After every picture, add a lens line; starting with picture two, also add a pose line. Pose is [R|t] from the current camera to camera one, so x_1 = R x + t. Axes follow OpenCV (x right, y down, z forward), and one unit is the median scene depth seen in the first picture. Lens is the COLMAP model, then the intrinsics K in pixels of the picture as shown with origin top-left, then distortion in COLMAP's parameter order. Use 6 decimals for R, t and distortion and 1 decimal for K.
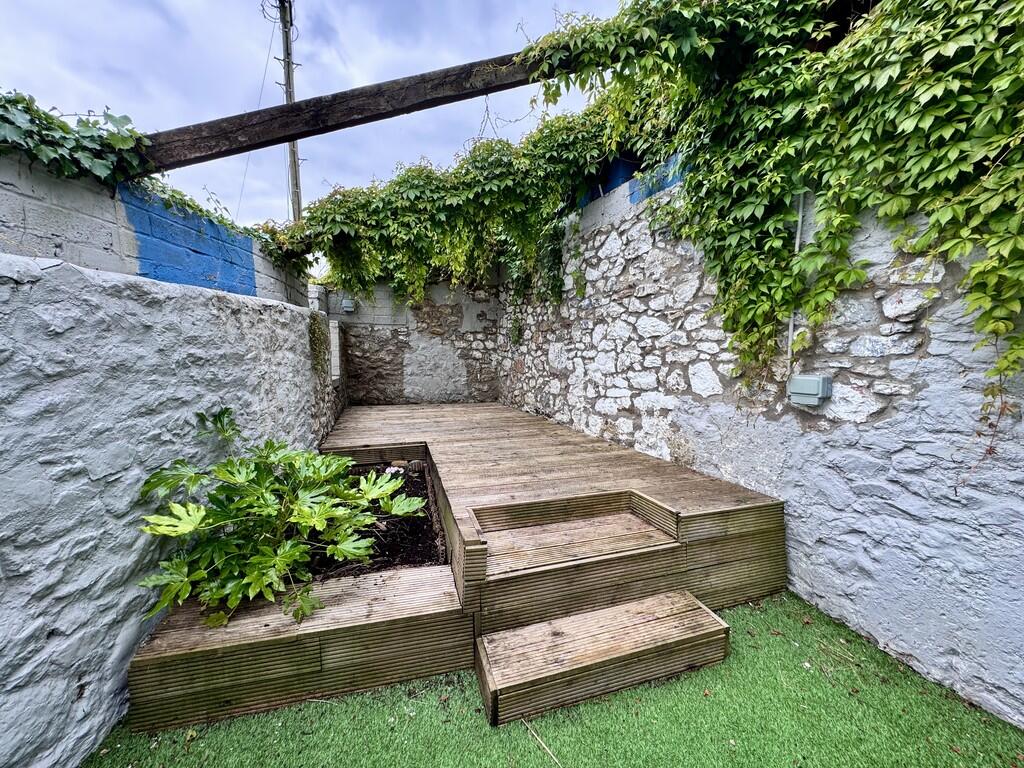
lens RADIAL K [[409.3, 0, 510.5], [0, 409.3, 384.9], [0, 0, 1]] dist [-0.001556, 0.000506]
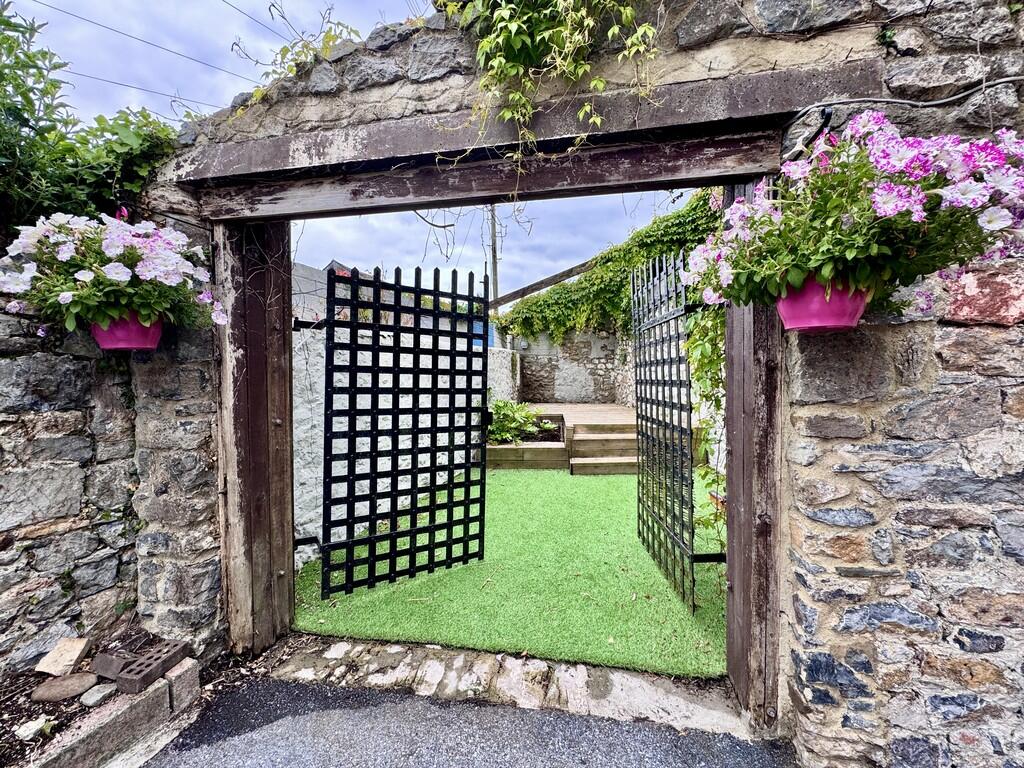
lens RADIAL K [[409.3, 0, 511.4], [0, 409.3, 386.0], [0, 0, 1]] dist [-0.001556, 0.000506]
pose [[0.928287, -0.002204, -0.371857, 0.196720], [-0.020711, 0.998124, -0.057618, 0.080488], [0.371287, 0.061187, 0.926500, -0.613200]]
